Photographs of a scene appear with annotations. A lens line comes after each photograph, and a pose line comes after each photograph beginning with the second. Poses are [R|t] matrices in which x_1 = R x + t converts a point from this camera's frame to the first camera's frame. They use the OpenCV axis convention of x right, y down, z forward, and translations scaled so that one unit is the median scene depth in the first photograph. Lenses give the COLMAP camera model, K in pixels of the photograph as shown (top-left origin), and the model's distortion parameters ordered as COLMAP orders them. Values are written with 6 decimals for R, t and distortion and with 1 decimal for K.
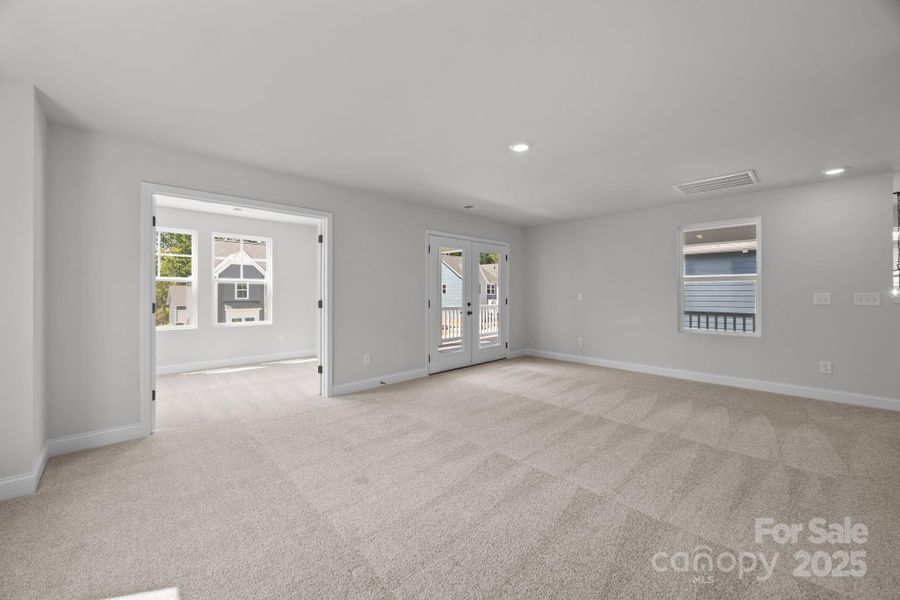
lens RADIAL K [[348.6, 0, 450.8], [0, 348.6, 295.1], [0, 0, 1]] dist [-0.005494, -0.000198]
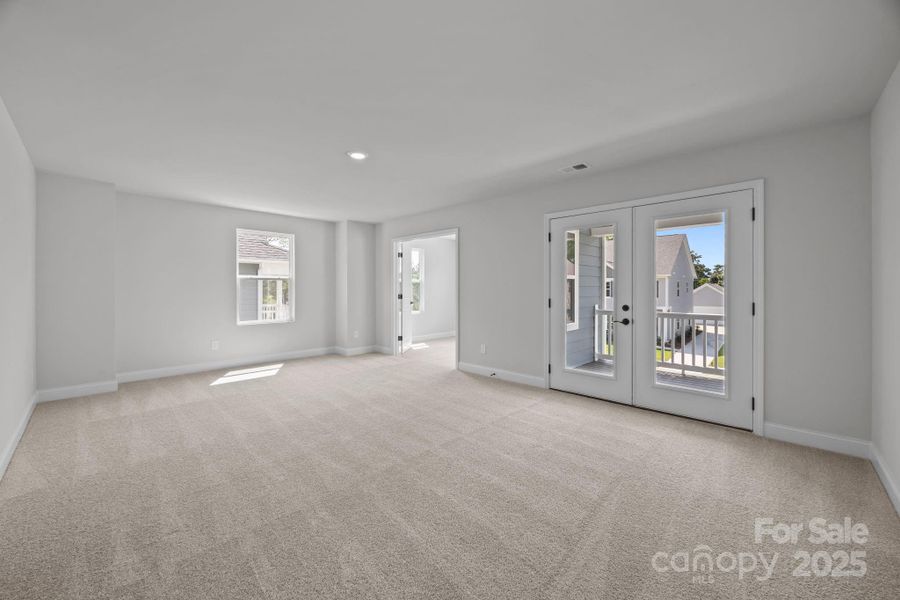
lens RADIAL K [[348.6, 0, 443.8], [0, 348.6, 300.5], [0, 0, 1]] dist [-0.005494, -0.000198]
pose [[0.041627, 0.025848, -0.998799, 0.765397], [-0.013868, 0.999584, 0.025290, 0.001374], [0.999037, 0.012799, 0.041968, 0.720737]]
